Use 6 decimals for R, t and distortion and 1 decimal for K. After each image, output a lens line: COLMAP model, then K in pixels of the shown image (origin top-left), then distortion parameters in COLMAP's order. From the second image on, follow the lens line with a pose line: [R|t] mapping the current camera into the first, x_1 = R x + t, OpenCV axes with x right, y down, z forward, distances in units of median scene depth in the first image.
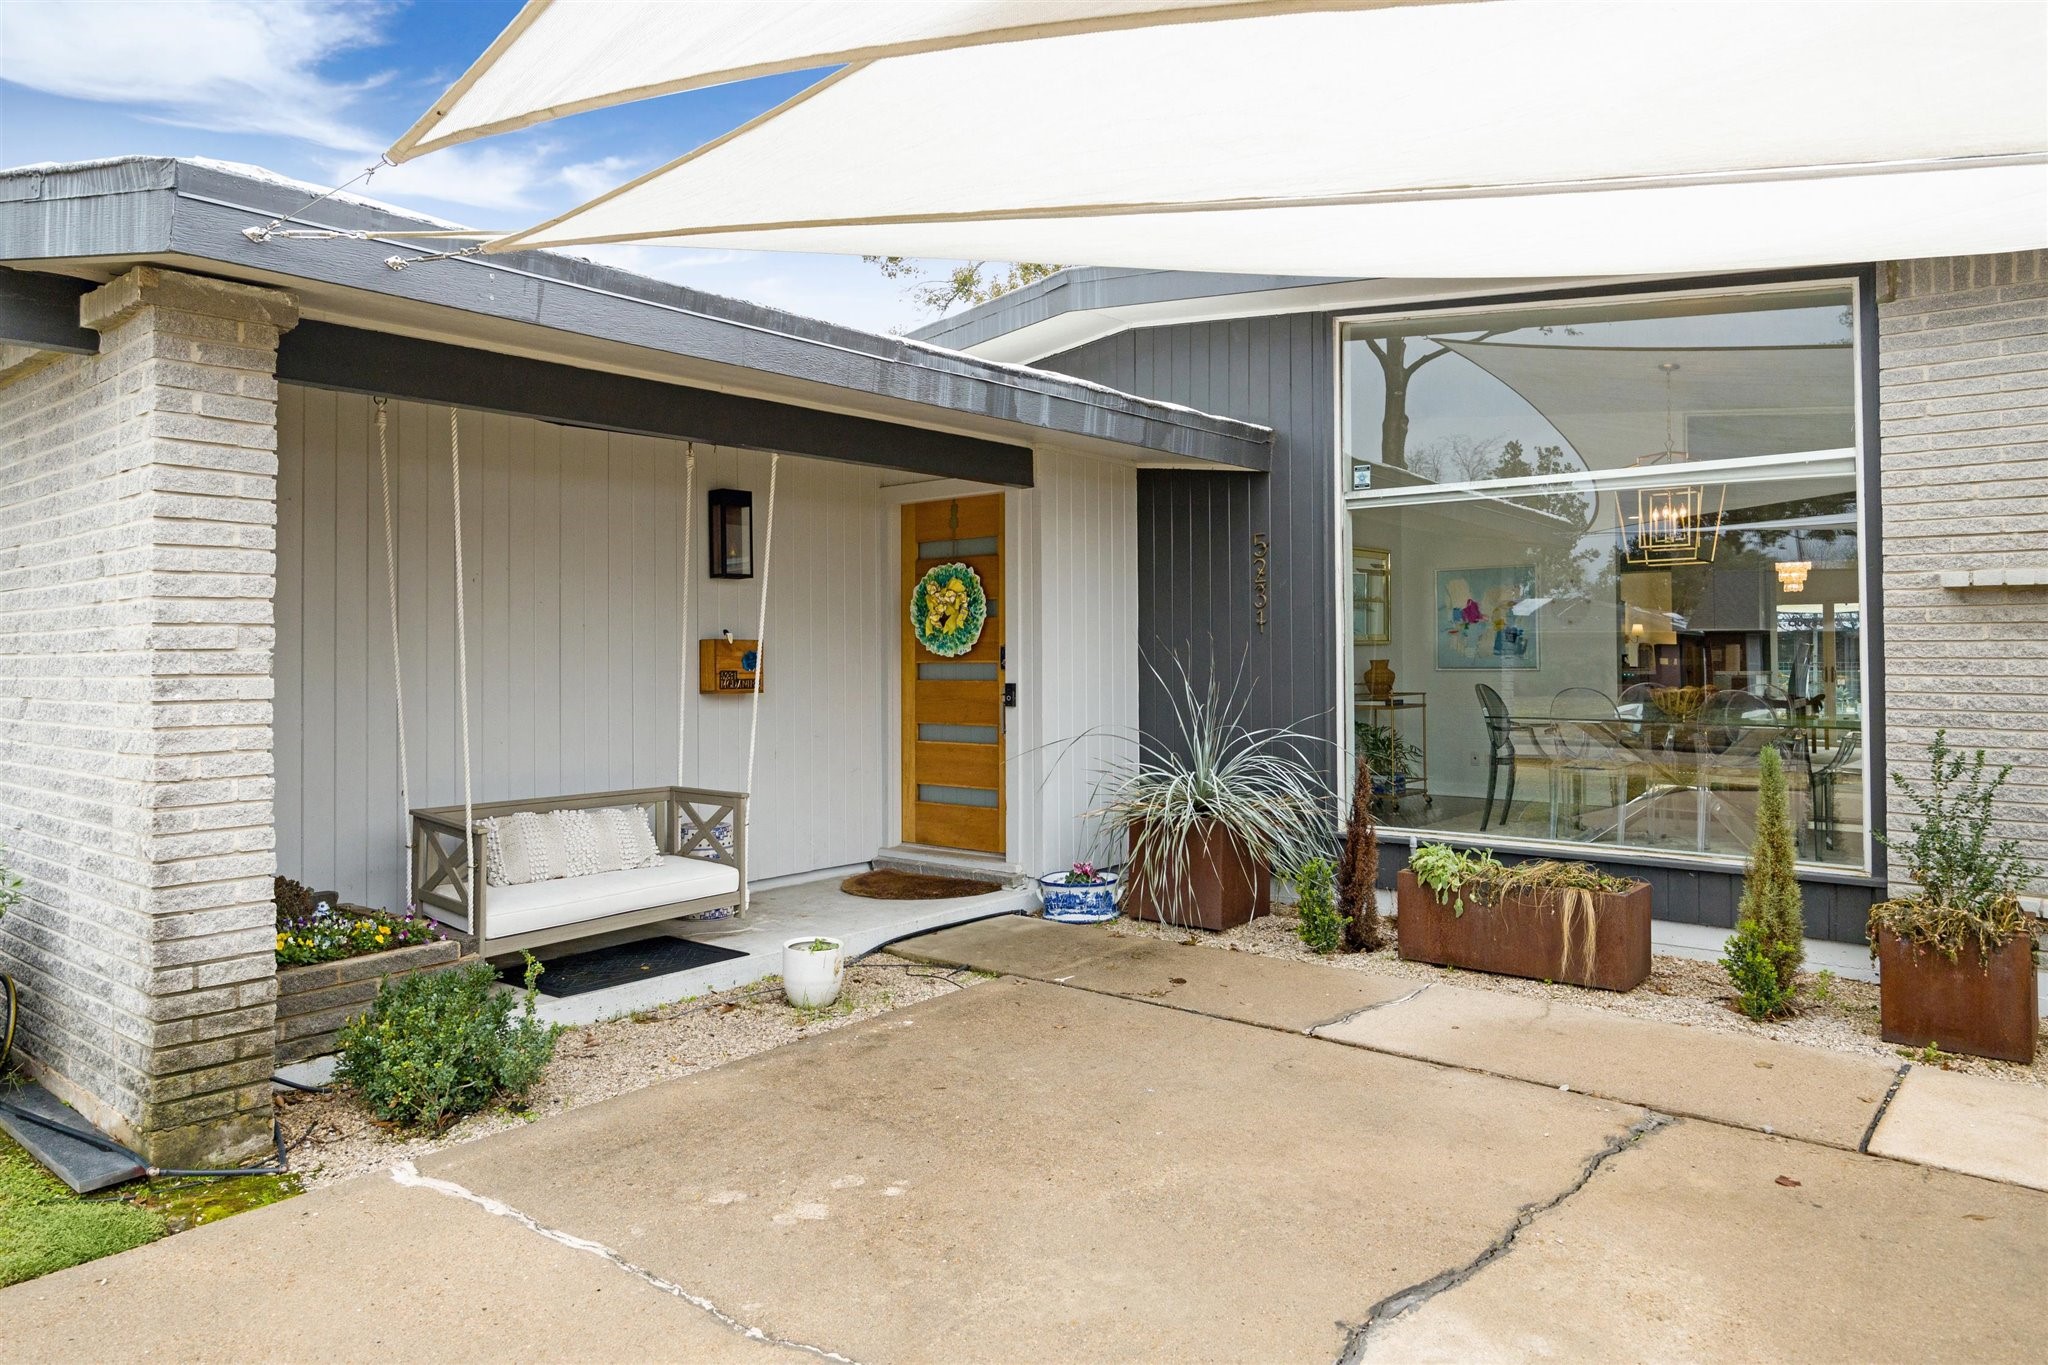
lens RADIAL K [[1310.7, 0, 1025.7], [0, 1310.7, 633.2], [0, 0, 1]] dist [0.004173, 0.000319]
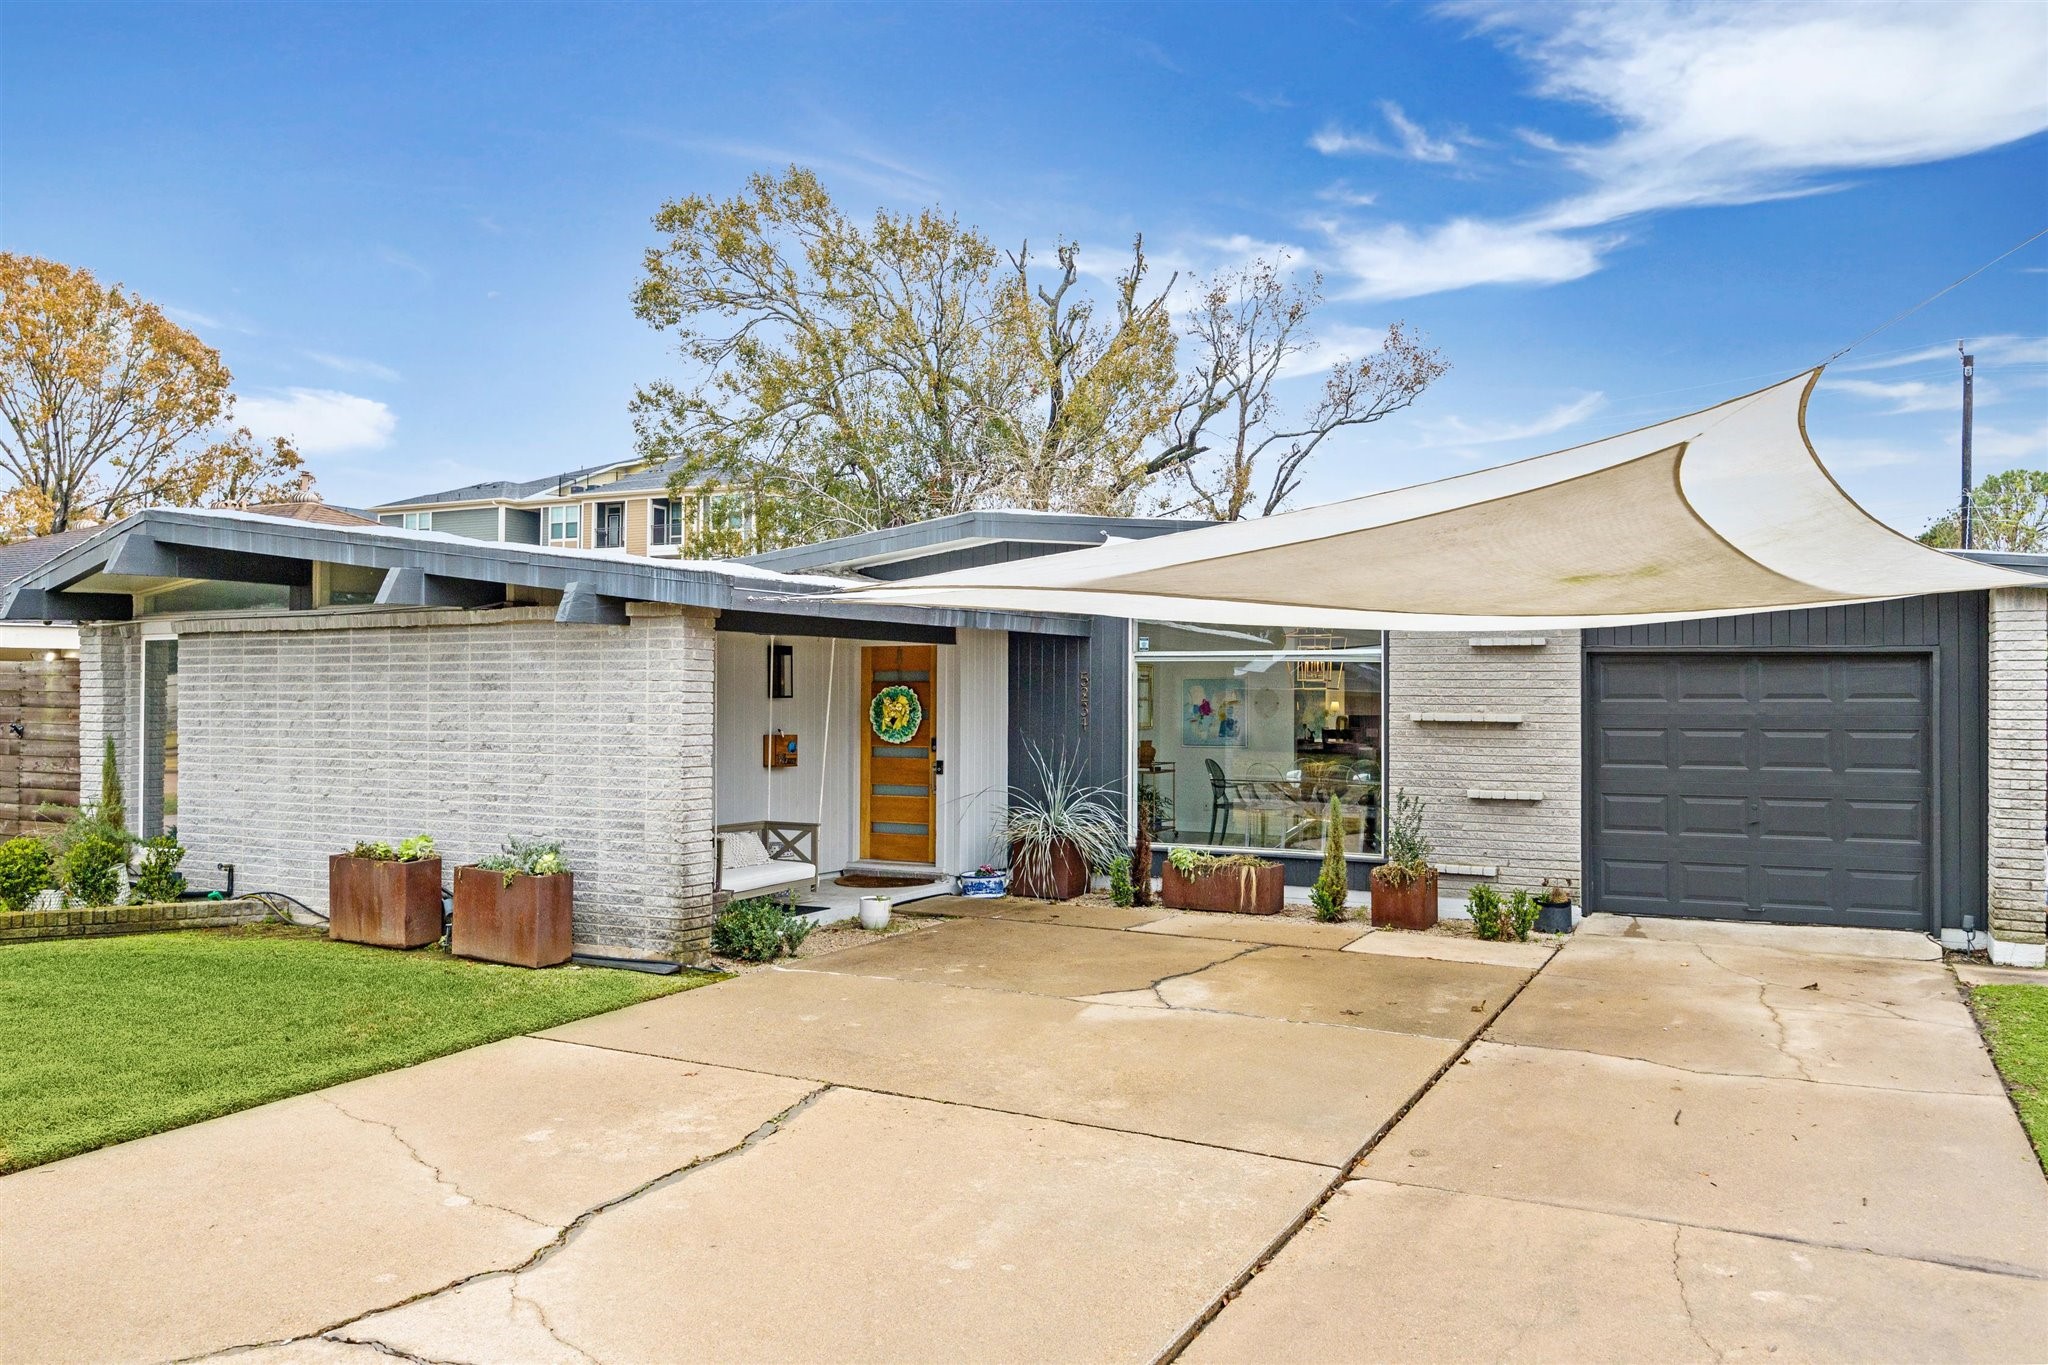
lens RADIAL K [[1492.3, 0, 1024.0], [0, 1492.3, 682.5], [0, 0, 1]] dist [-0.004683, -0.001671]
pose [[0.980030, 0.011876, 0.198494, -0.299348], [-0.012768, 0.999913, 0.003218, -0.072257], [-0.198439, -0.005689, 0.980097, -0.935283]]
